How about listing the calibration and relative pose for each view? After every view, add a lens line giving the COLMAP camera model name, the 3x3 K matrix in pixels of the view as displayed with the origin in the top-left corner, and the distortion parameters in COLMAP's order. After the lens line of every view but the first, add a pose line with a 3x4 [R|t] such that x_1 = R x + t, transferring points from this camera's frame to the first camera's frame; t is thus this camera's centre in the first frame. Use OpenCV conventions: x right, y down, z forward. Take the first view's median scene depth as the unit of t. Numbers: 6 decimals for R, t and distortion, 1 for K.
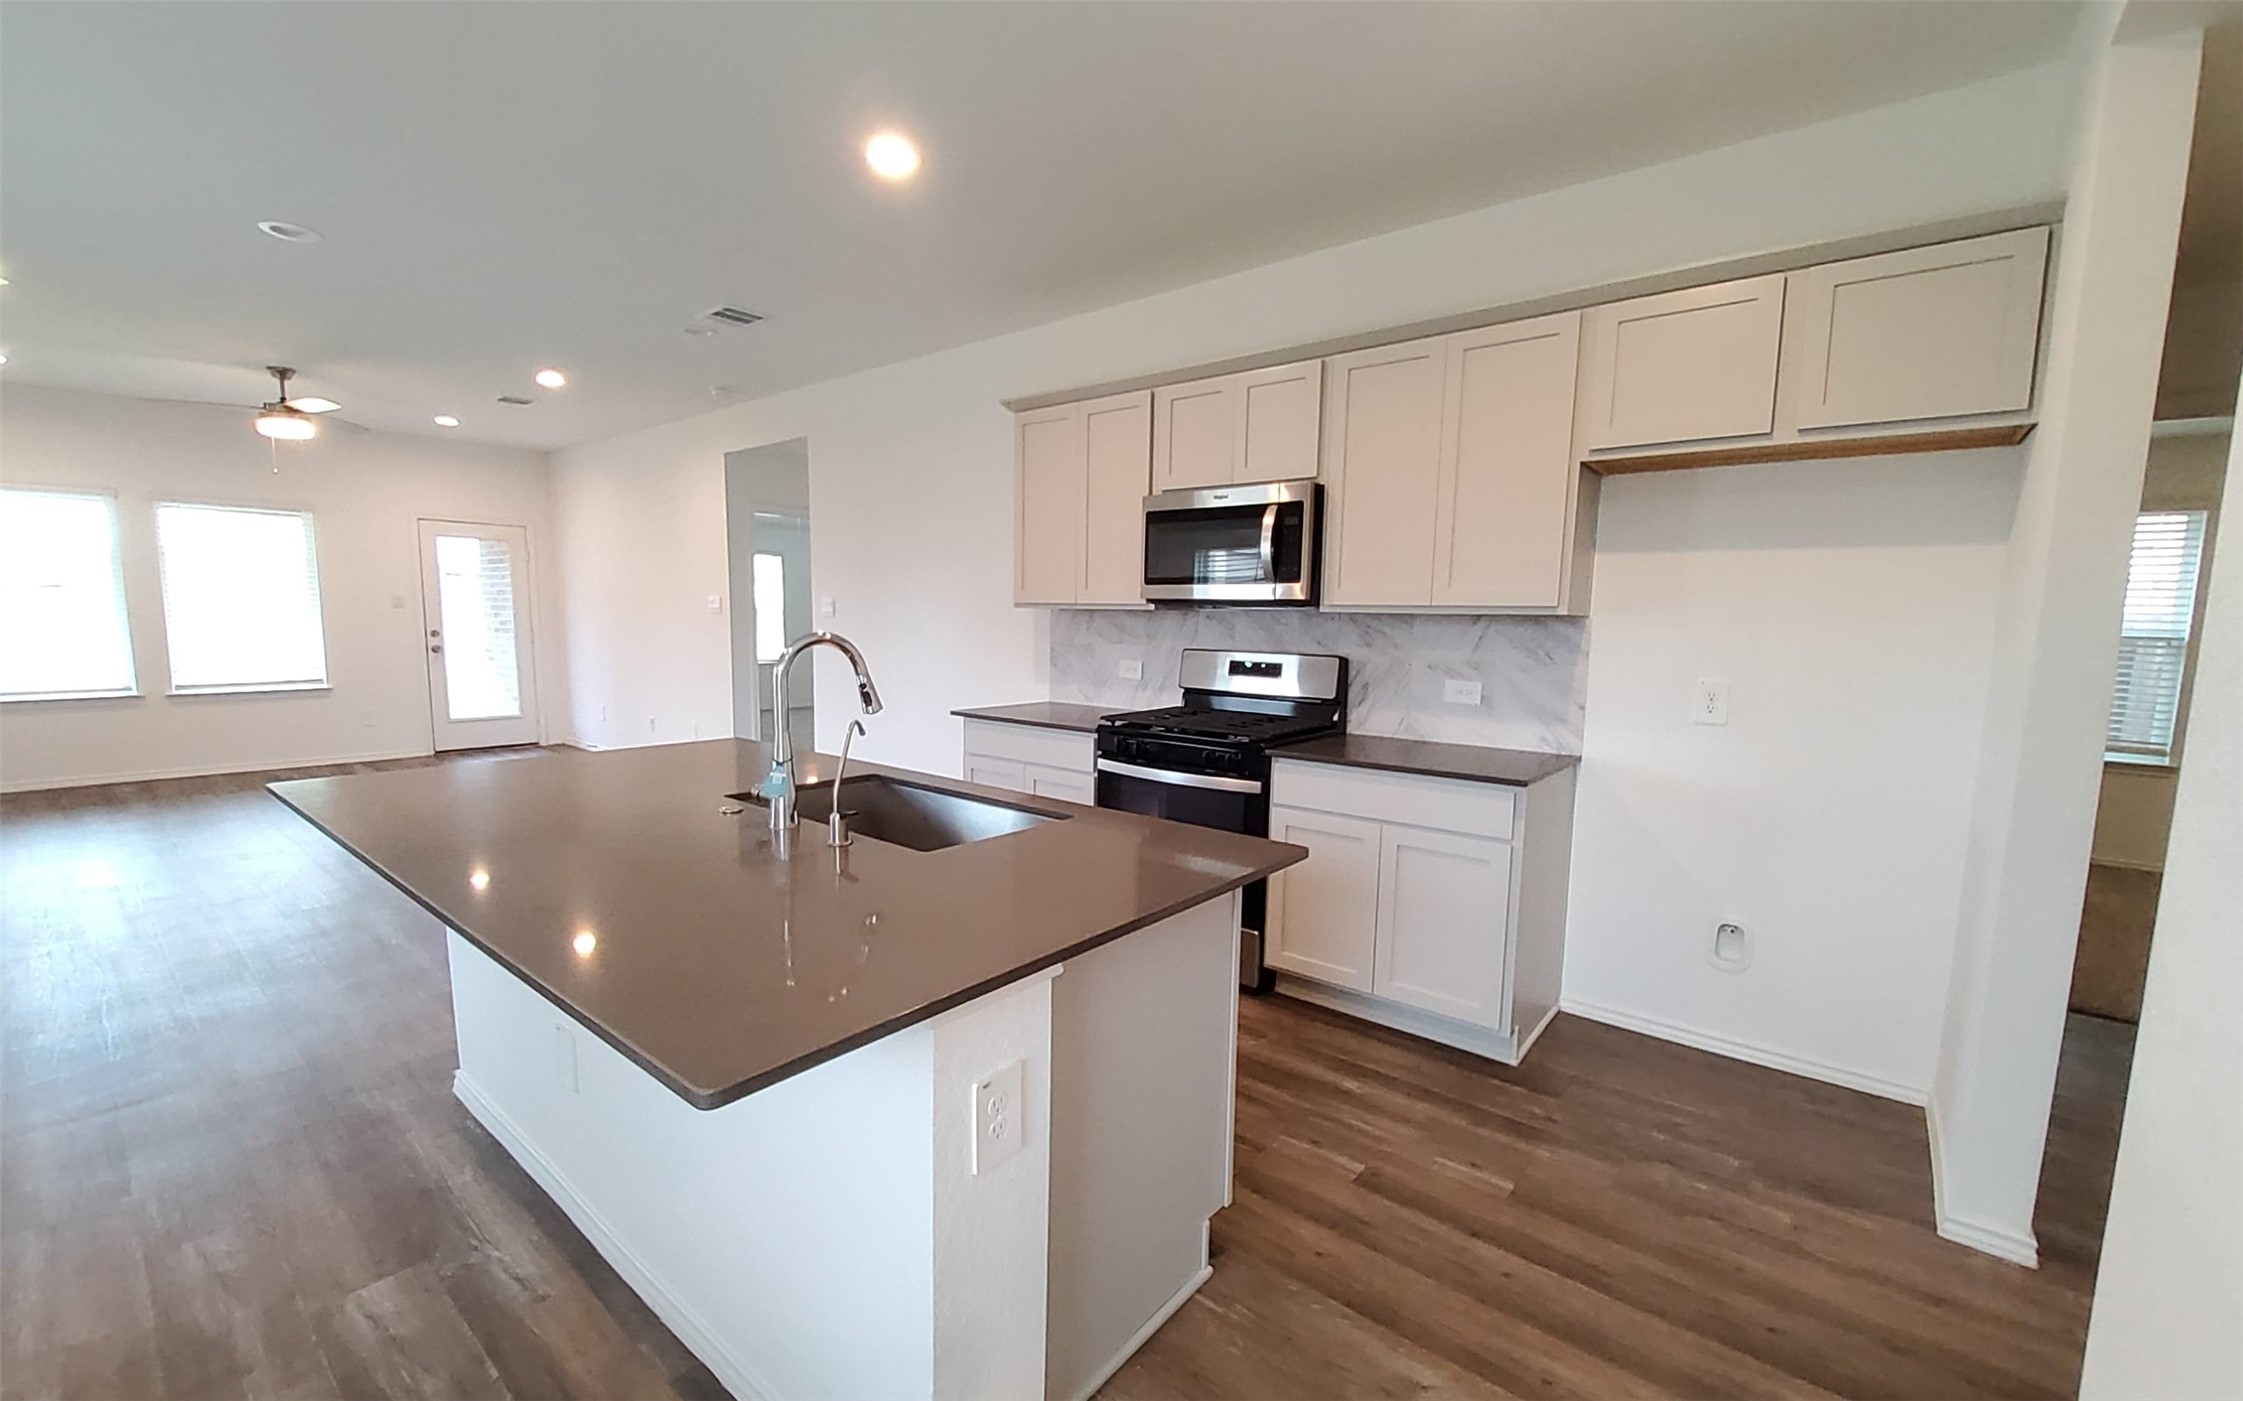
lens RADIAL K [[900.3, 0, 1131.9], [0, 900.3, 727.8], [0, 0, 1]] dist [0.004140, -0.000906]
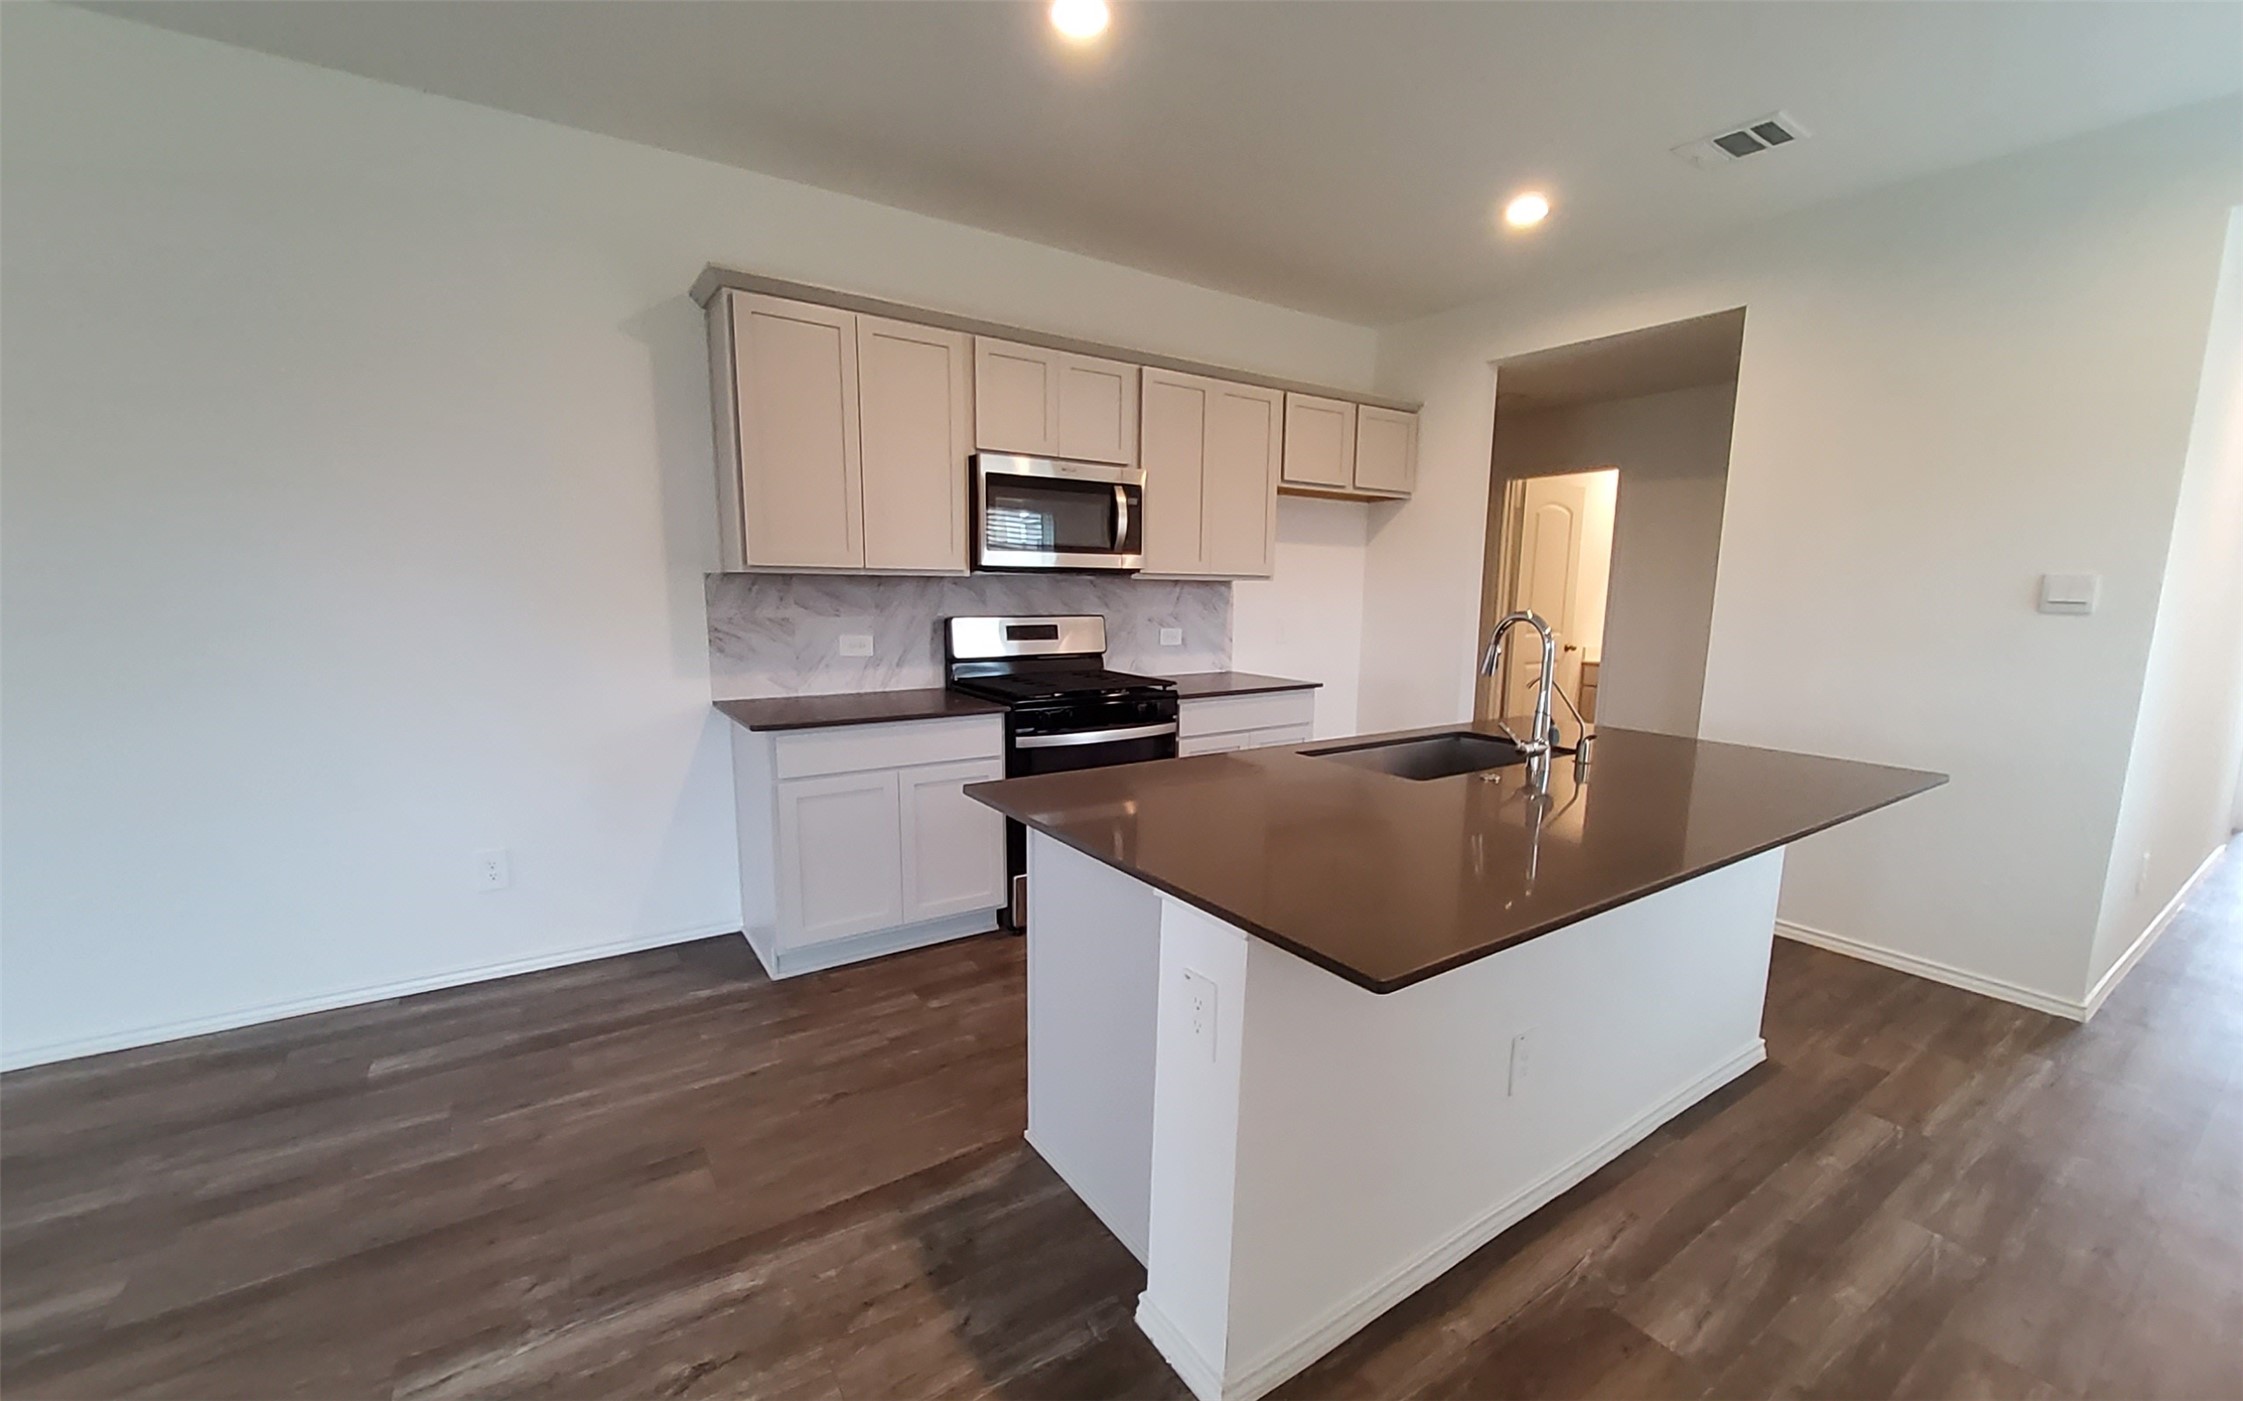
lens RADIAL K [[892.6, 0, 1142.2], [0, 892.6, 726.3], [0, 0, 1]] dist [0.003893, -0.005876]
pose [[0.278060, -0.167814, 0.945791, -0.893312], [0.109712, 0.983726, 0.142289, -0.097119], [-0.954278, 0.064200, 0.291946, 0.613738]]
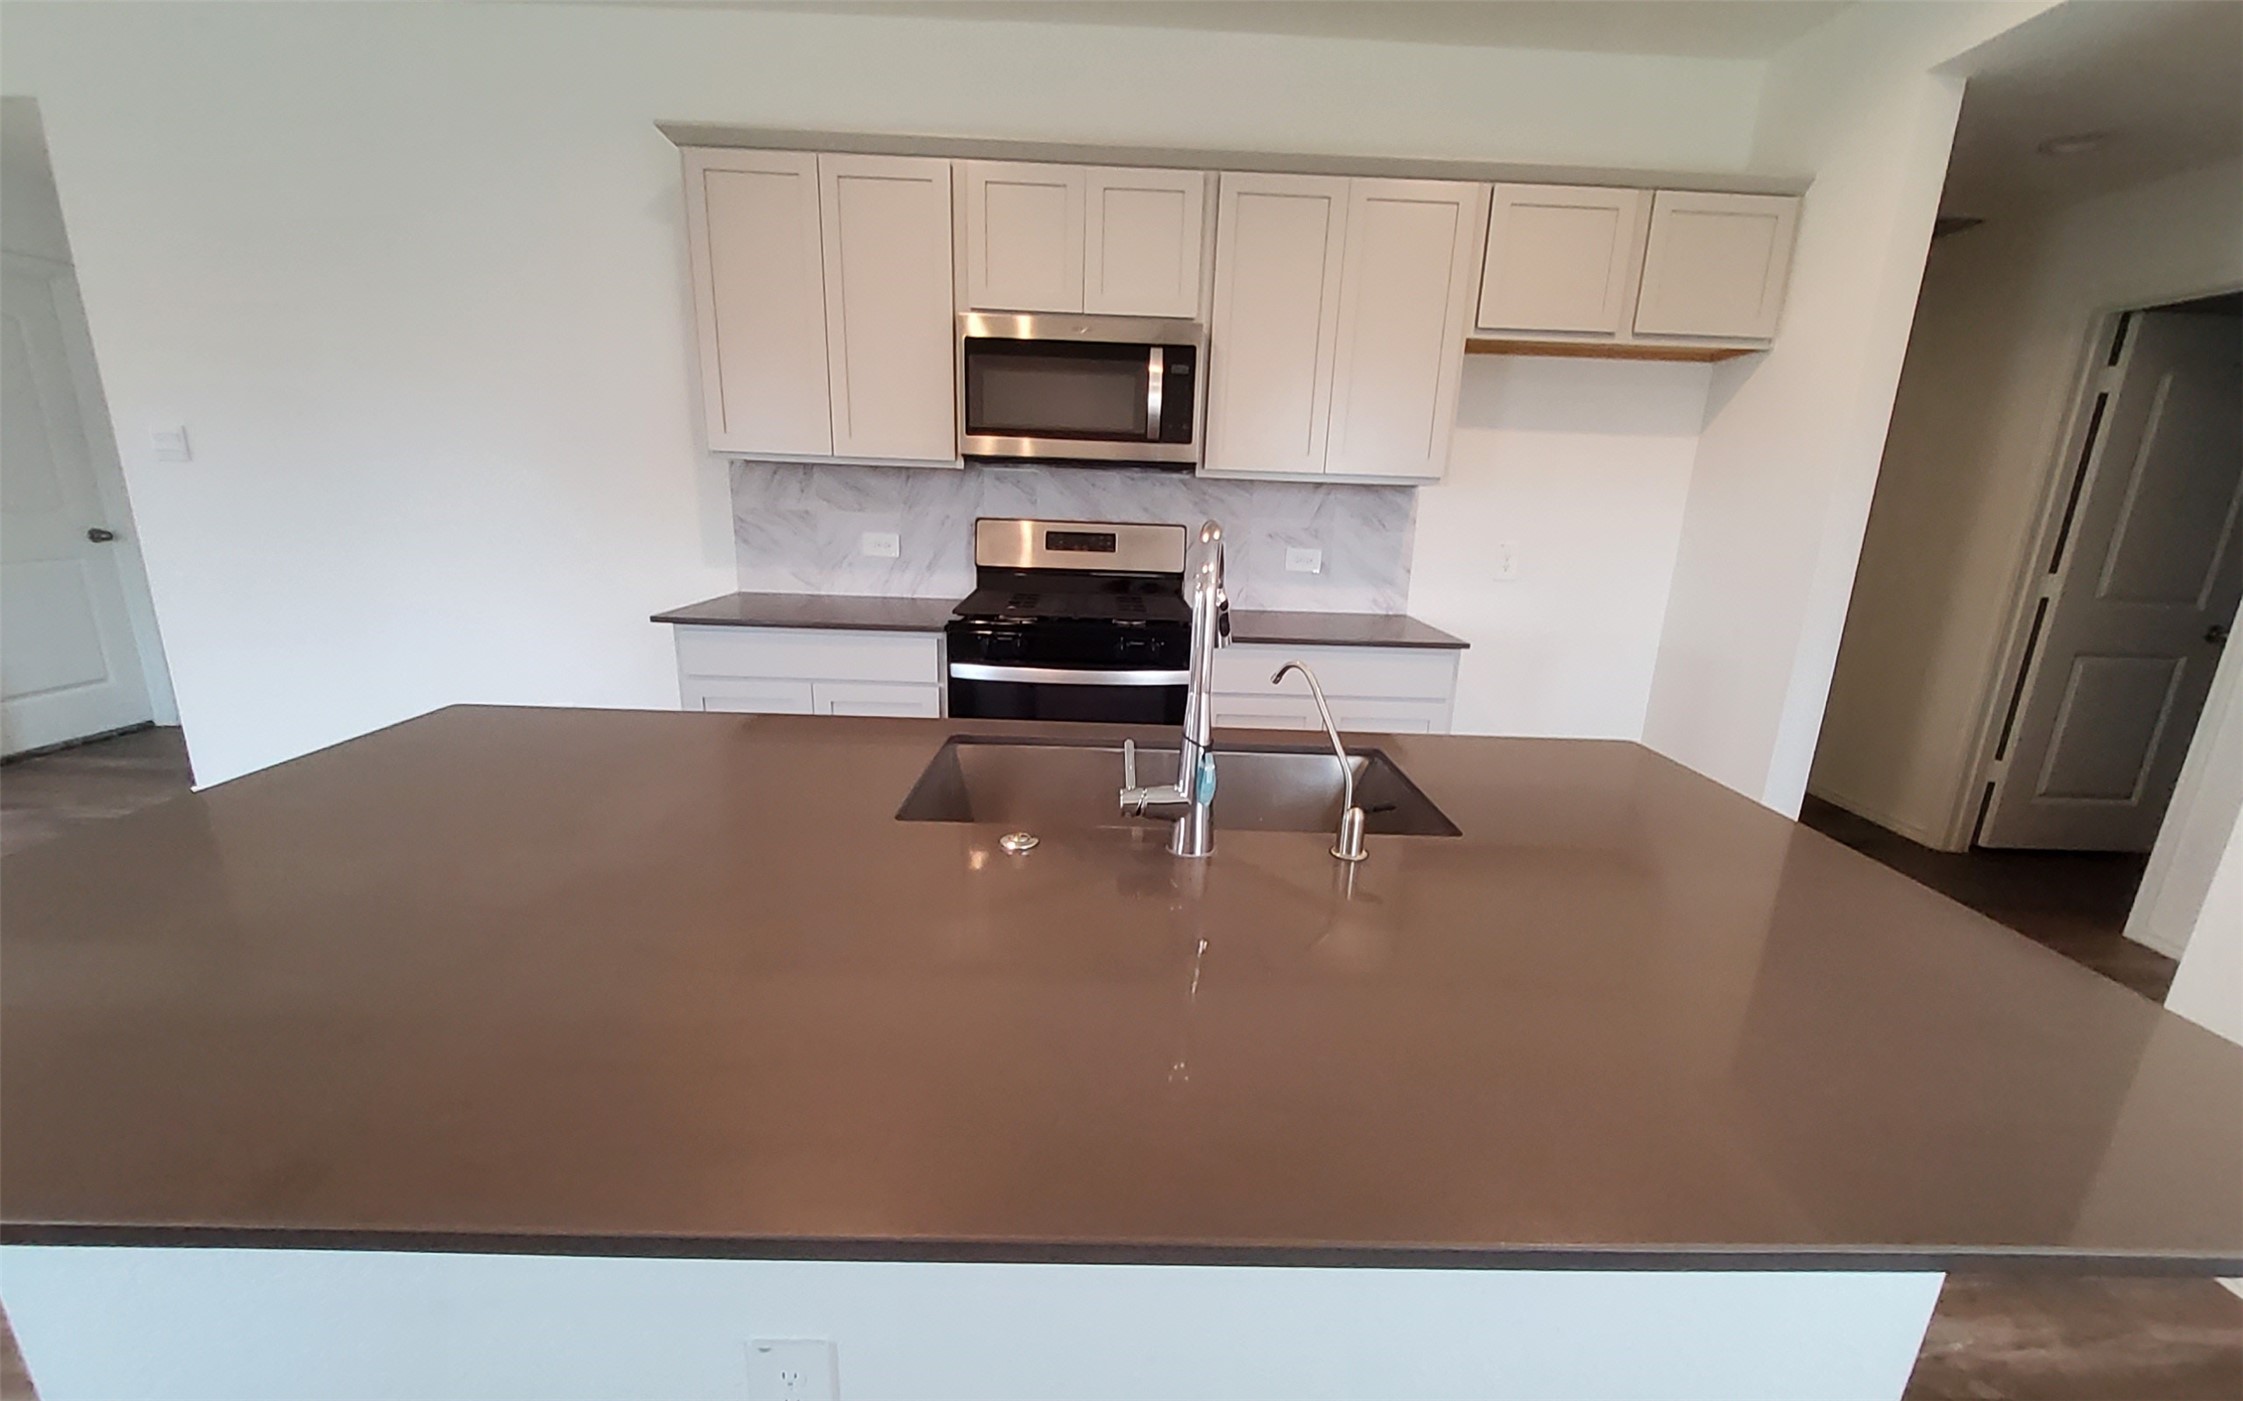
lens RADIAL K [[900.3, 0, 1131.9], [0, 900.3, 727.8], [0, 0, 1]] dist [0.004140, -0.000906]
pose [[0.769379, -0.156986, 0.619202, -0.417062], [0.057647, 0.982440, 0.177449, -0.042340], [-0.636186, -0.100831, 0.764919, 0.303316]]
